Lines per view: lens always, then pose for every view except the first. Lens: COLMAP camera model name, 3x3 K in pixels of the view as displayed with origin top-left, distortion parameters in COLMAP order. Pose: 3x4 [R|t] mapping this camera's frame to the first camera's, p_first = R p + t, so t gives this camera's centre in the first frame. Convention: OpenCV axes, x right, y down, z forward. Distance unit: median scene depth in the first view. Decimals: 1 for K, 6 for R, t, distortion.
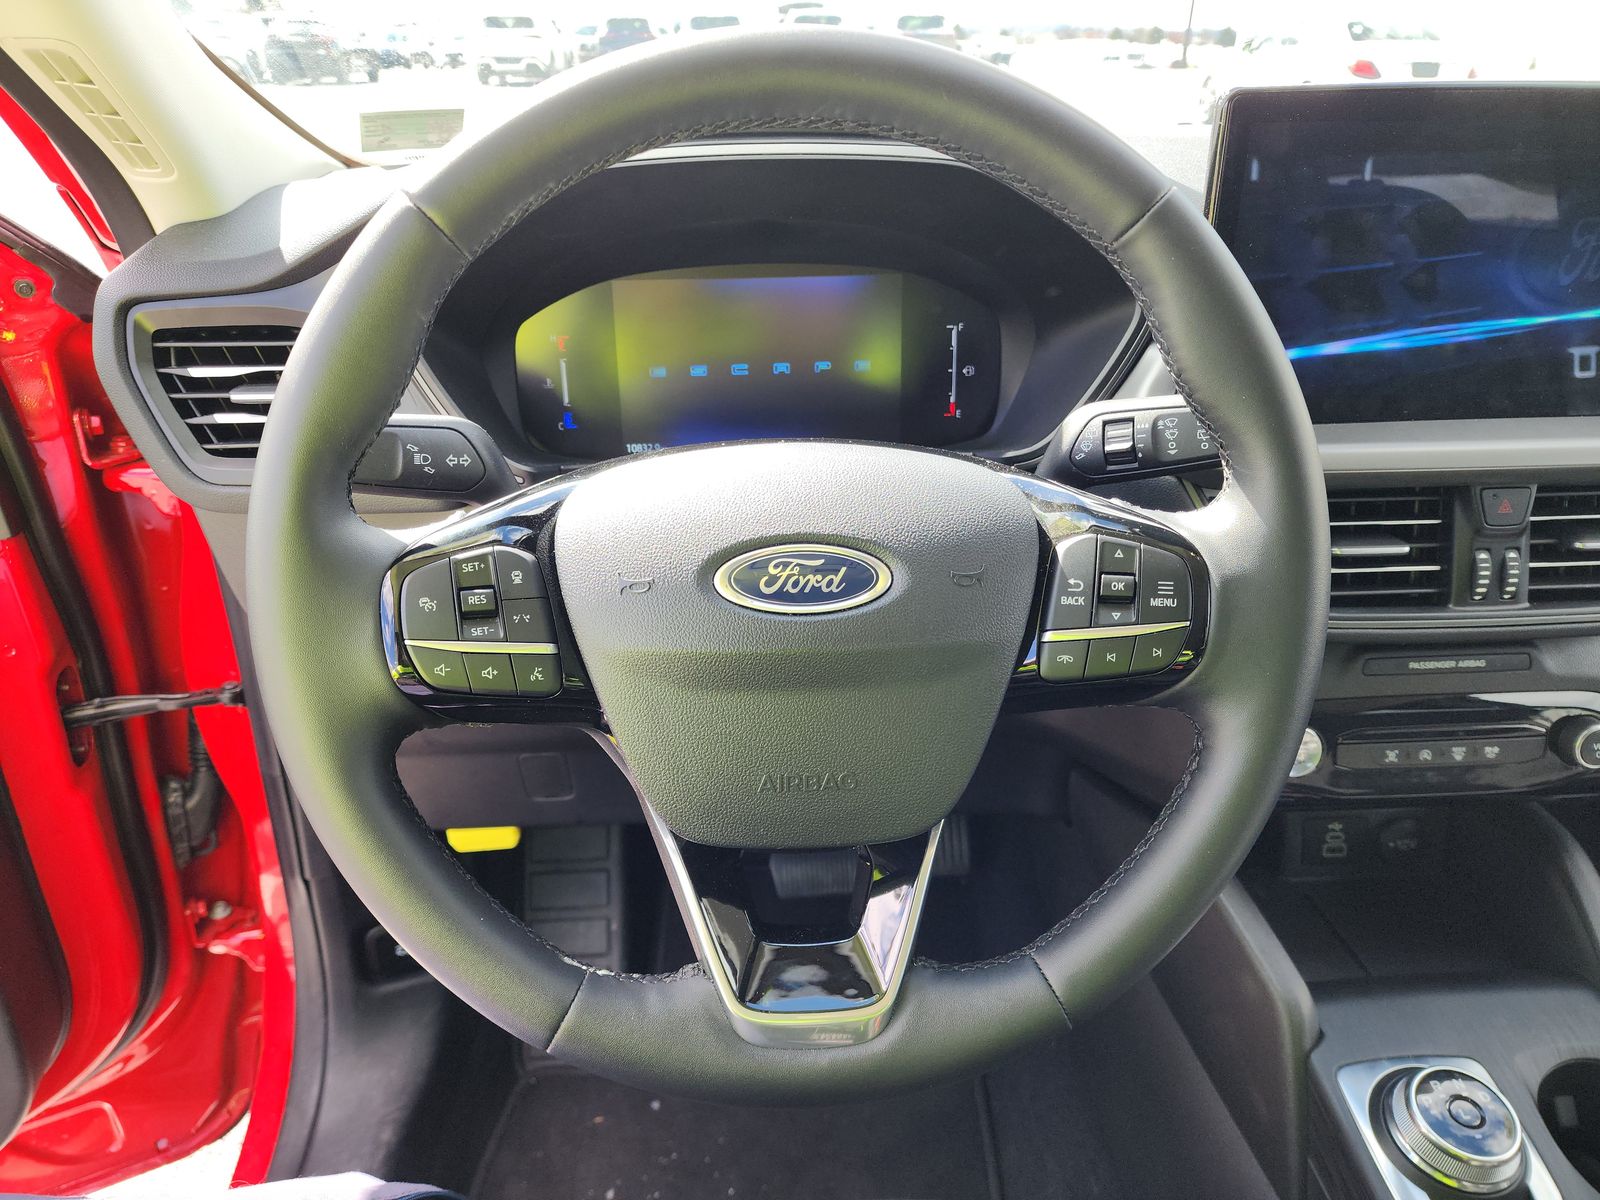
lens RADIAL K [[1050.4, 0, 823.8], [0, 1050.4, 639.7], [0, 0, 1]] dist [0.028213, -0.029436]
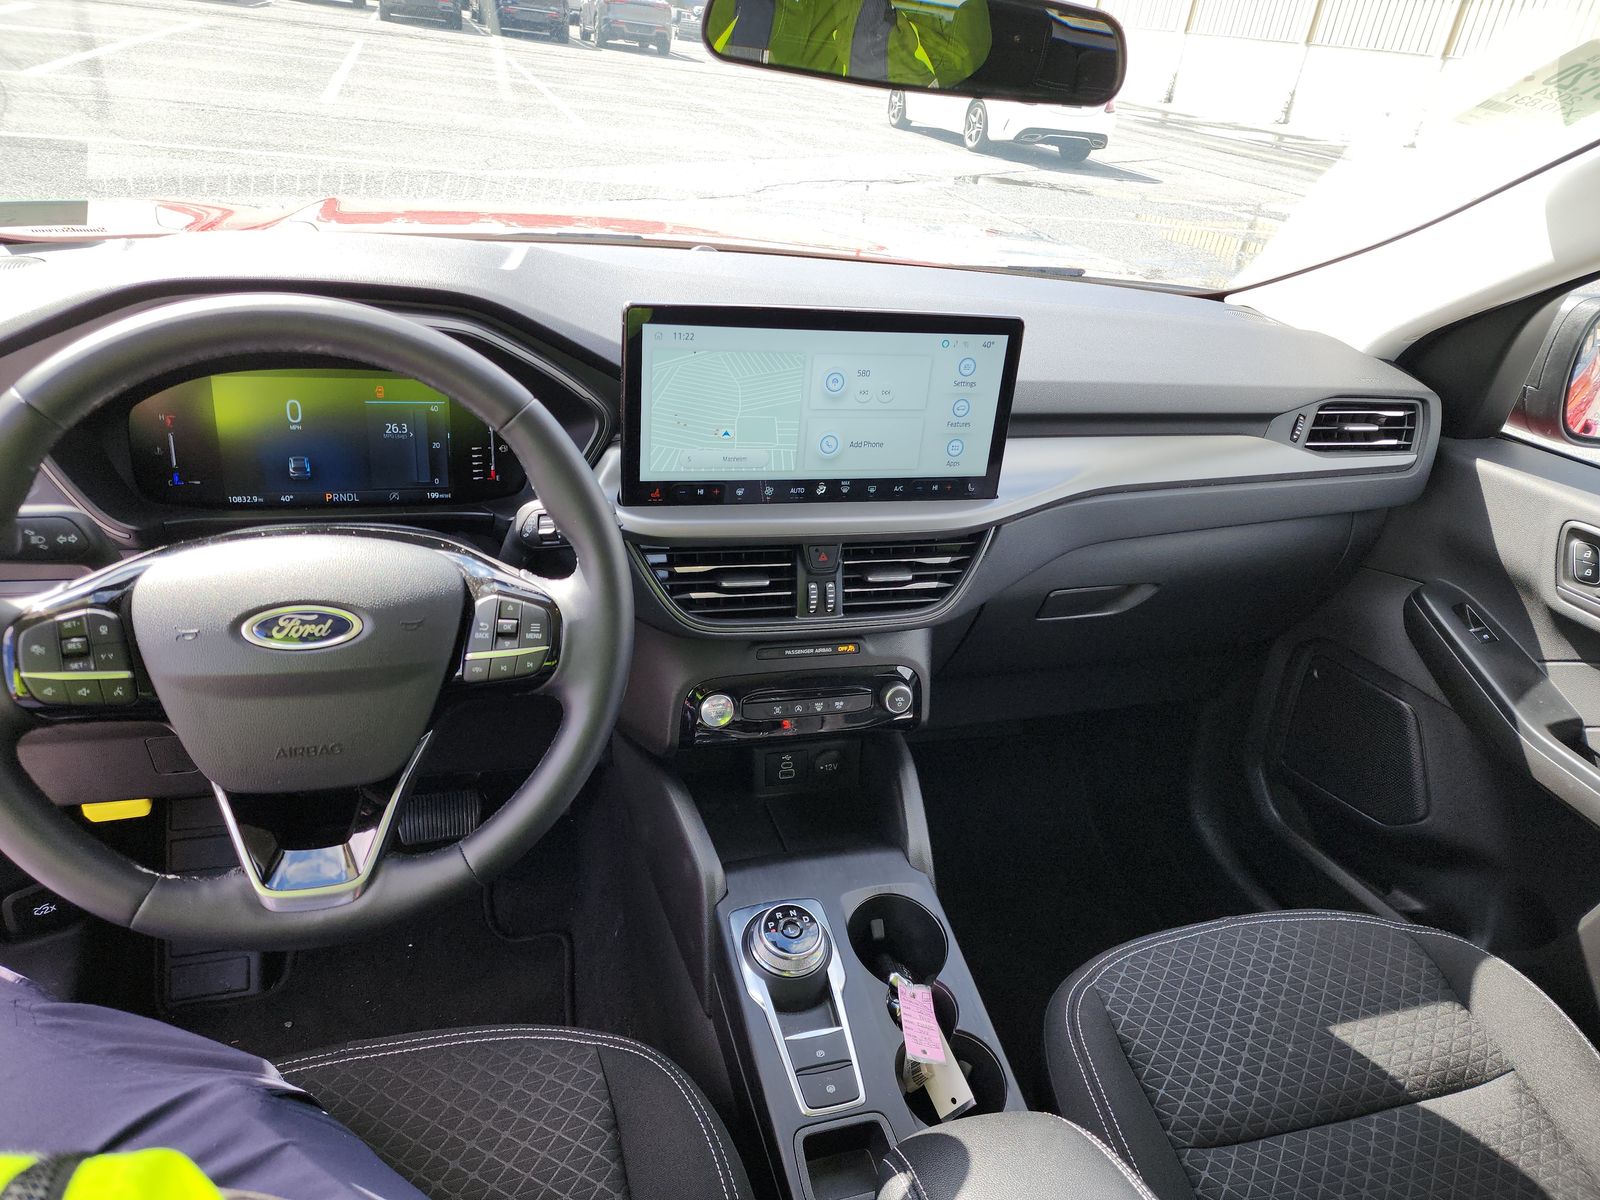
lens RADIAL K [[976.0, 0, 813.5], [0, 976.0, 596.9], [0, 0, 1]] dist [0.004951, -0.014751]
pose [[0.959164, -0.011106, 0.282631, 0.301256], [0.013072, 0.999902, -0.005072, -0.083337], [-0.282547, 0.008560, 0.959215, -0.667409]]
